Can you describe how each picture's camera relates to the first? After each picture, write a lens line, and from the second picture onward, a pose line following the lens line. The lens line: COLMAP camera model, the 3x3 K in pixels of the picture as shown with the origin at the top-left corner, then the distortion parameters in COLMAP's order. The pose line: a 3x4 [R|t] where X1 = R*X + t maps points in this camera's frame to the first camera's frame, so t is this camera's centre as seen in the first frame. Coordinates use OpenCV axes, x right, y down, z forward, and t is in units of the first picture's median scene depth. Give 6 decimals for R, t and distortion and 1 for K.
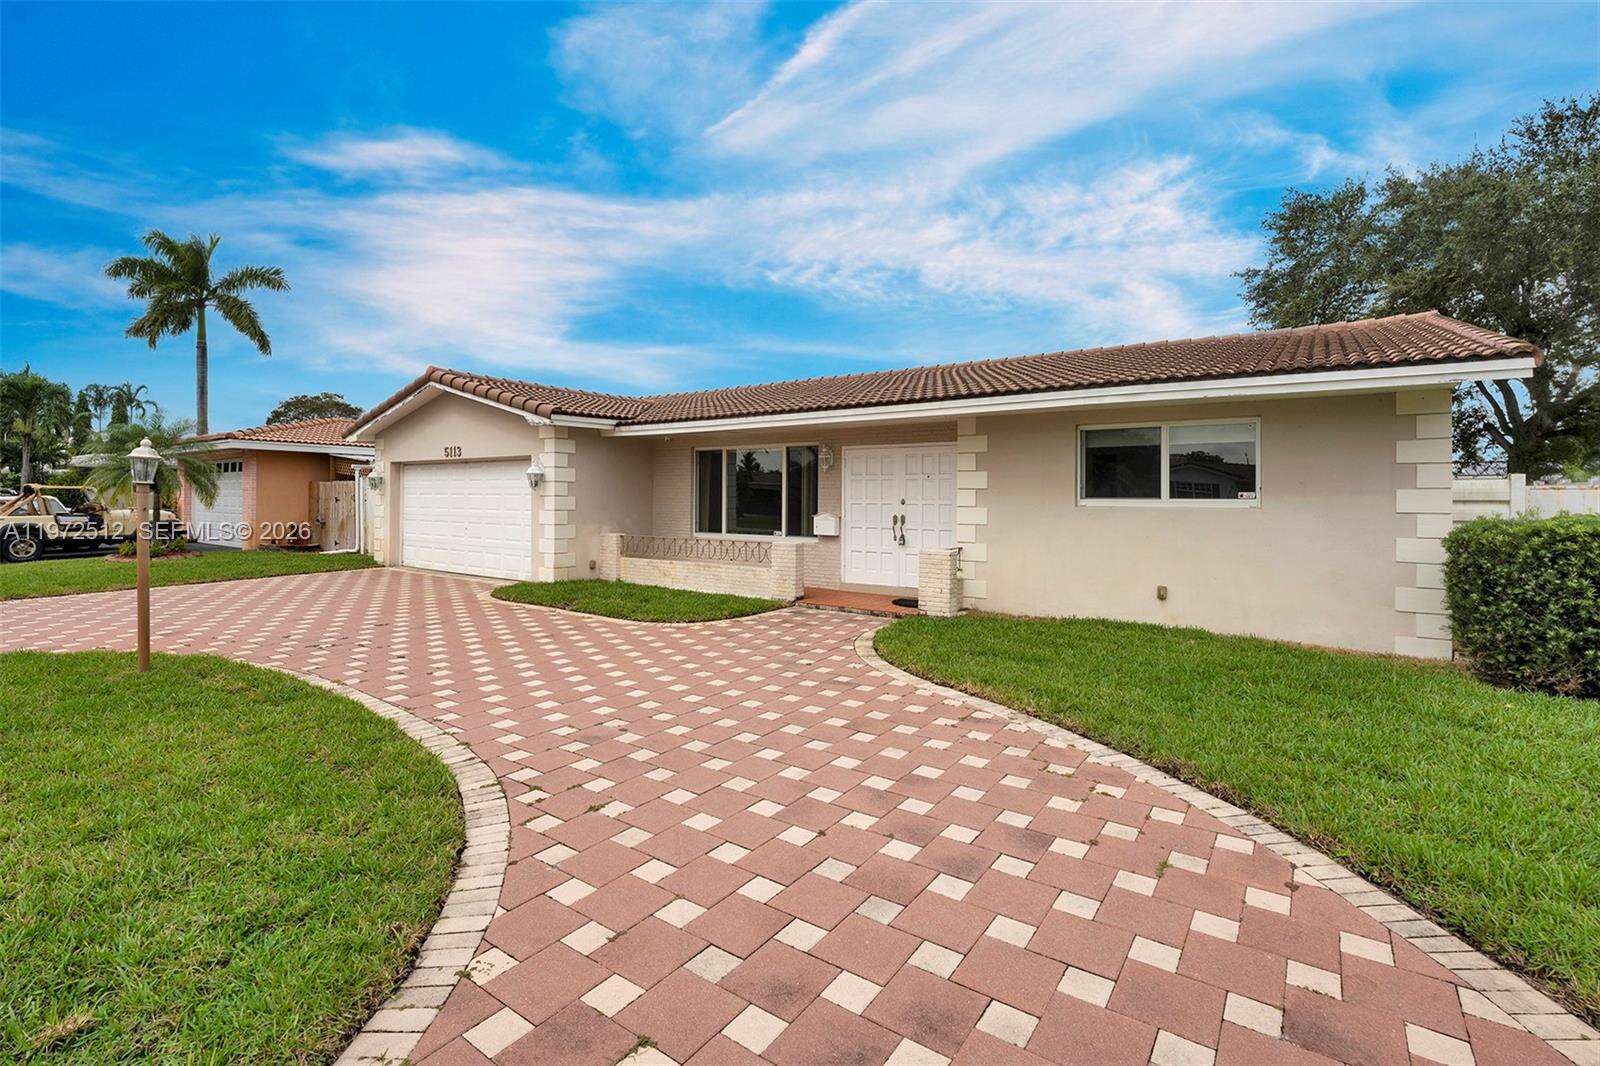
lens RADIAL K [[732.3, 0, 805.3], [0, 732.3, 494.9], [0, 0, 1]] dist [-0.015708, -0.000131]
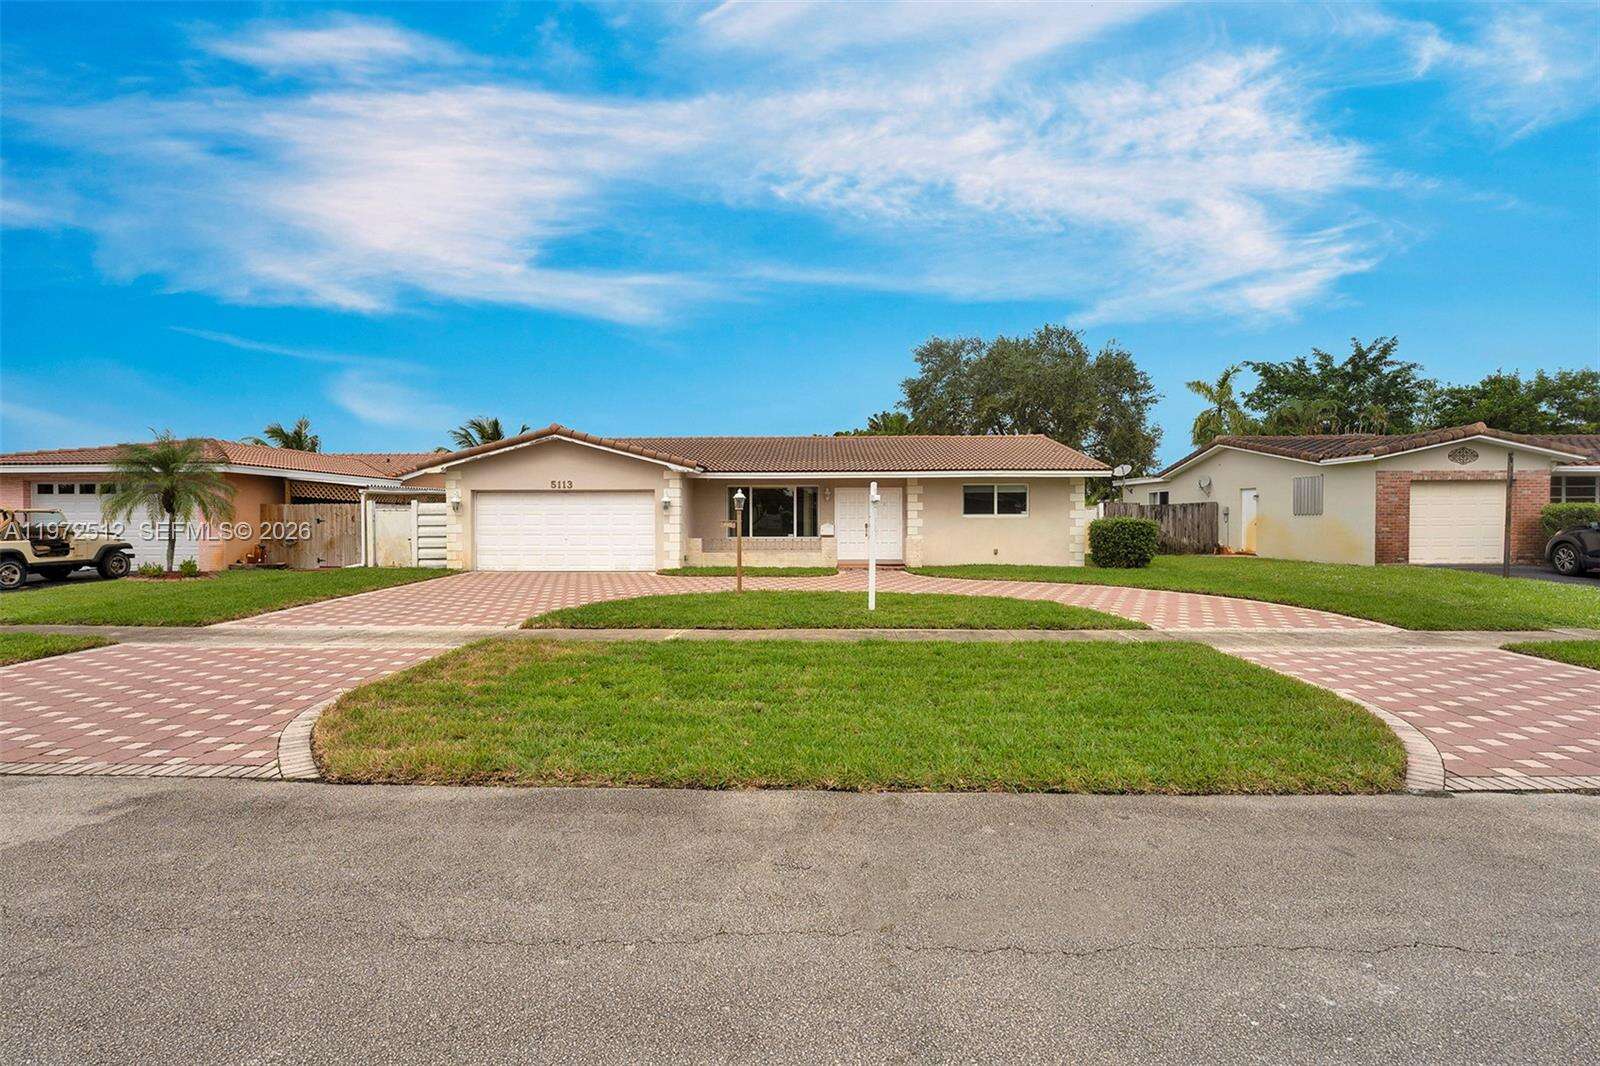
lens RADIAL K [[705.6, 0, 800.0], [0, 705.6, 533.0], [0, 0, 1]] dist [-0.004915, -0.000384]
pose [[0.830454, -0.020360, 0.556716, -1.011081], [0.005179, 0.999571, 0.028830, -0.002572], [-0.557064, -0.021059, 0.830203, -0.457110]]
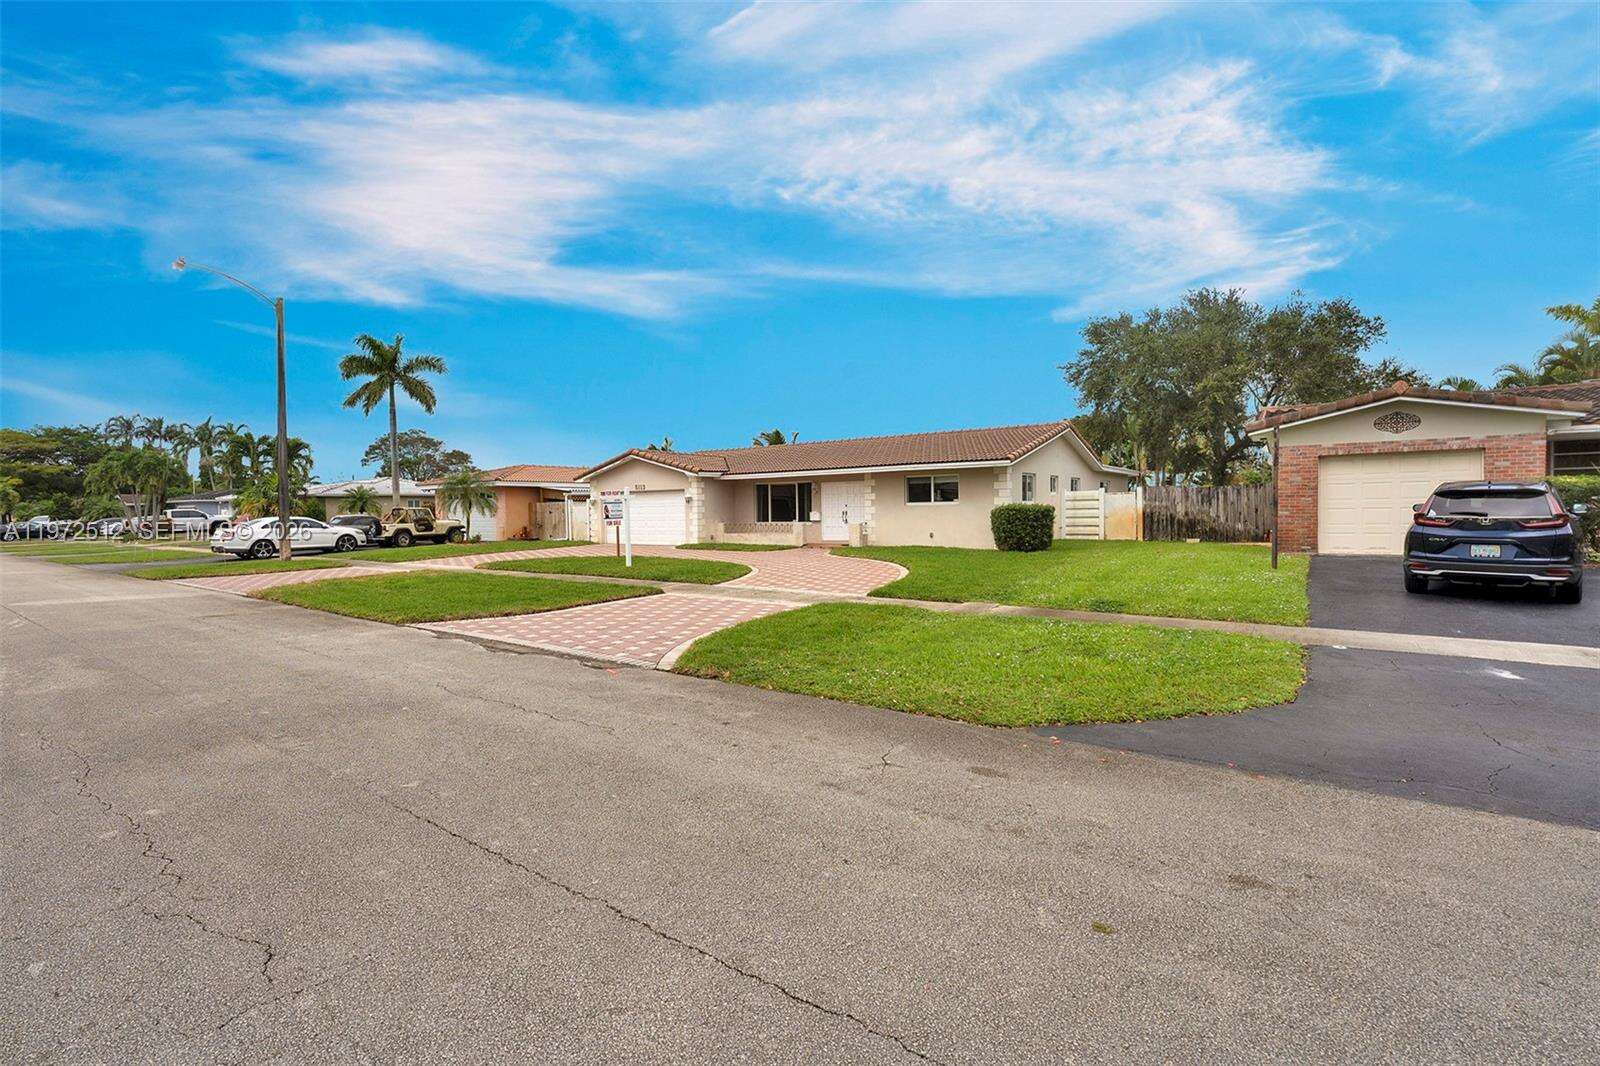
lens RADIAL K [[725.0, 0, 799.2], [0, 725.0, 523.4], [0, 0, 1]] dist [0.000692, -0.000029]
pose [[0.999675, -0.022302, -0.012376, 0.005223], [0.022613, 0.999415, 0.025658, 0.002849], [0.011797, -0.025929, 0.999594, -1.302124]]
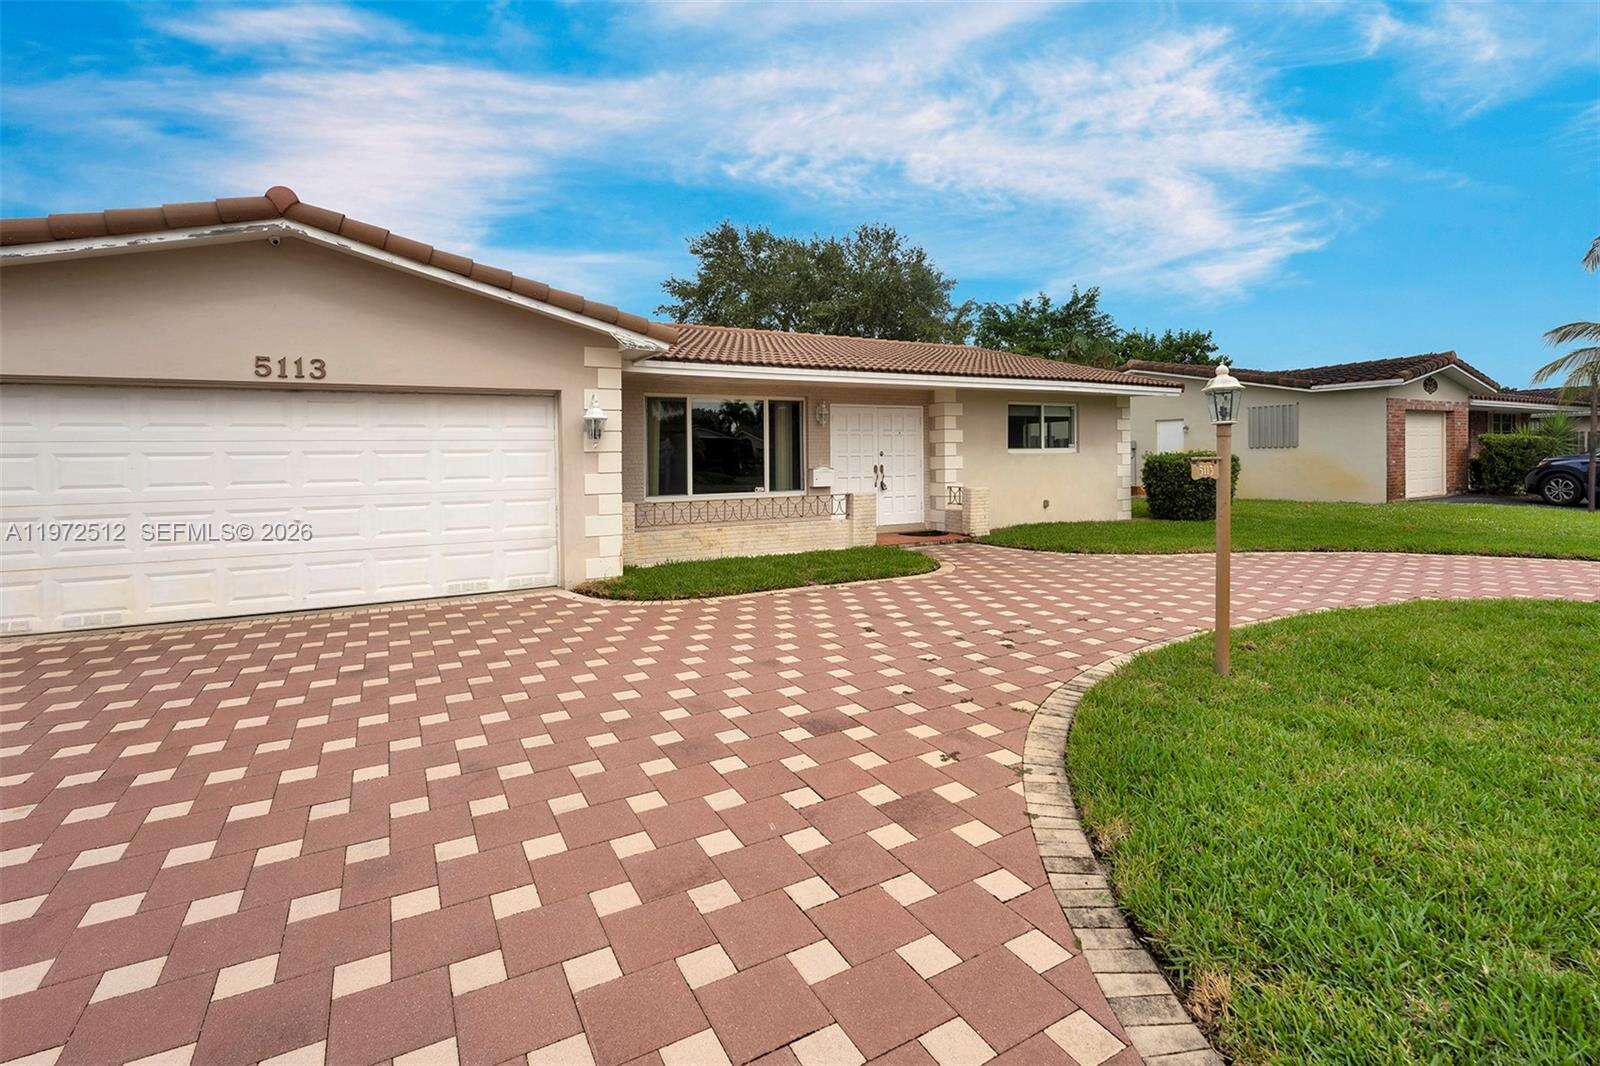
lens RADIAL K [[736.3, 0, 798.2], [0, 736.3, 462.2], [0, 0, 1]] dist [-0.018801, -0.000017]
pose [[0.431257, -0.019081, 0.902027, -0.921081], [0.013818, 0.999799, 0.014543, 0.003564], [-0.902123, 0.006192, 0.431434, 0.553716]]
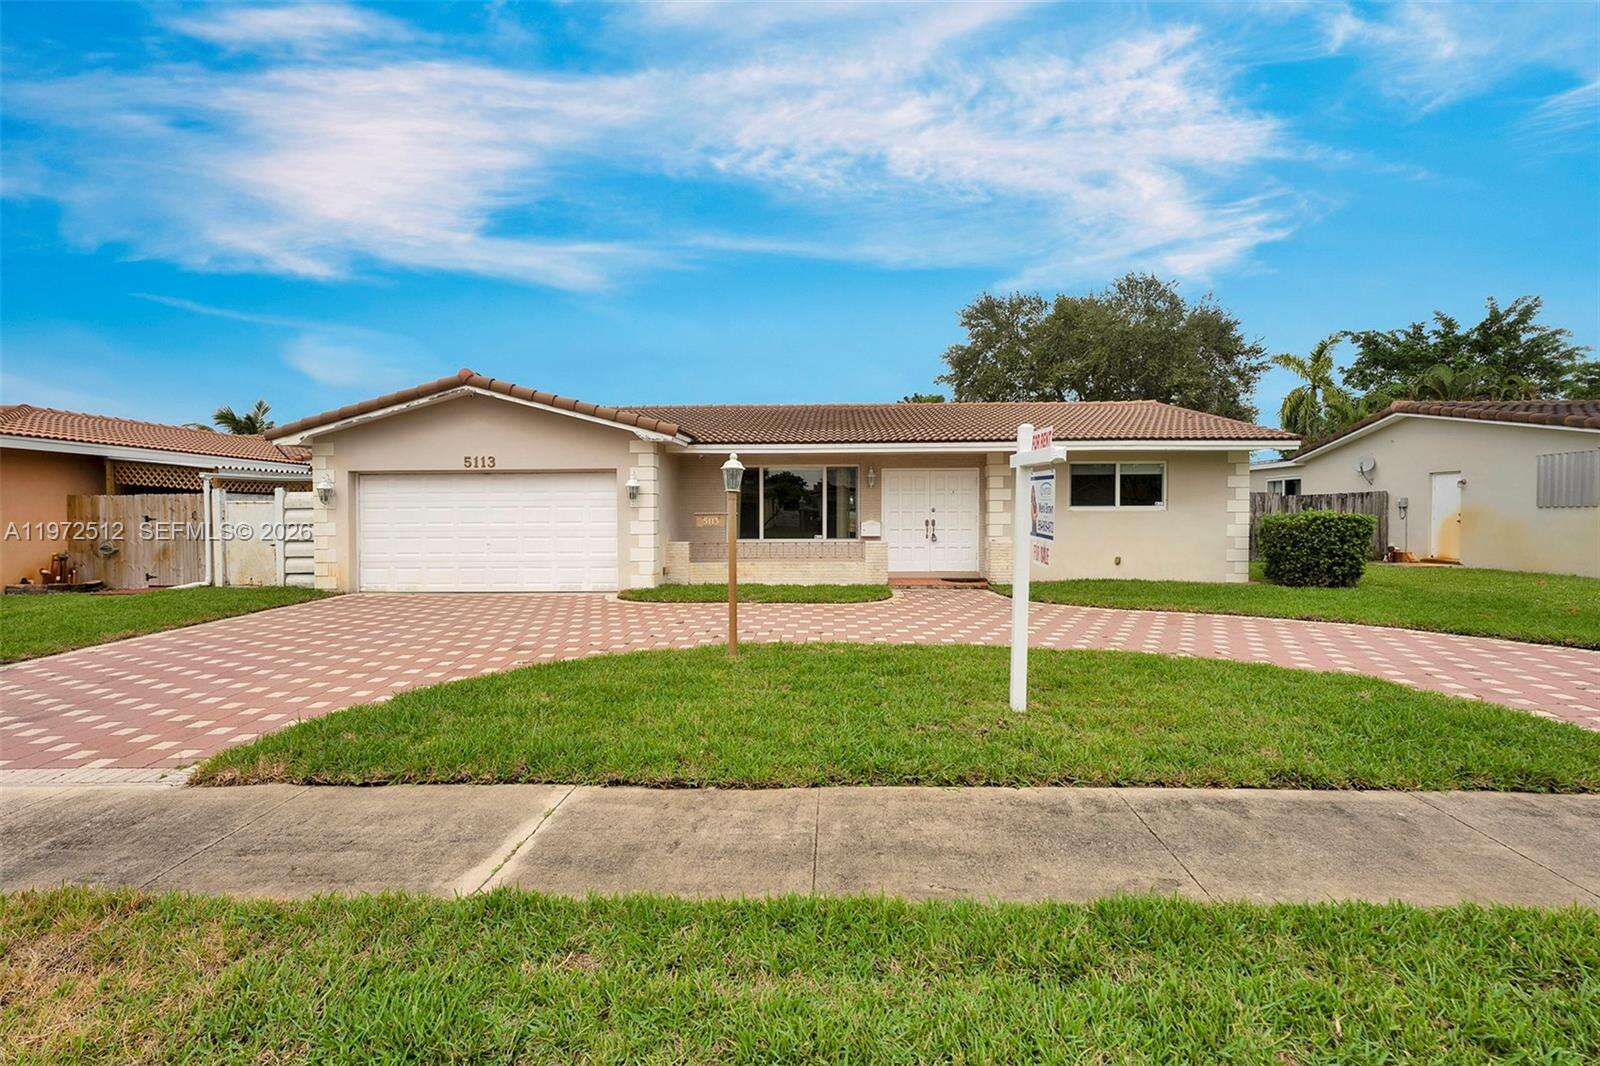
lens RADIAL K [[711.0, 0, 803.6], [0, 711.0, 540.5], [0, 0, 1]] dist [-0.015271, 0.000008]
pose [[0.840215, -0.027852, 0.541537, -0.739957], [0.006440, 0.999122, 0.041394, 0.008693], [-0.542215, -0.031293, 0.839657, -0.003740]]
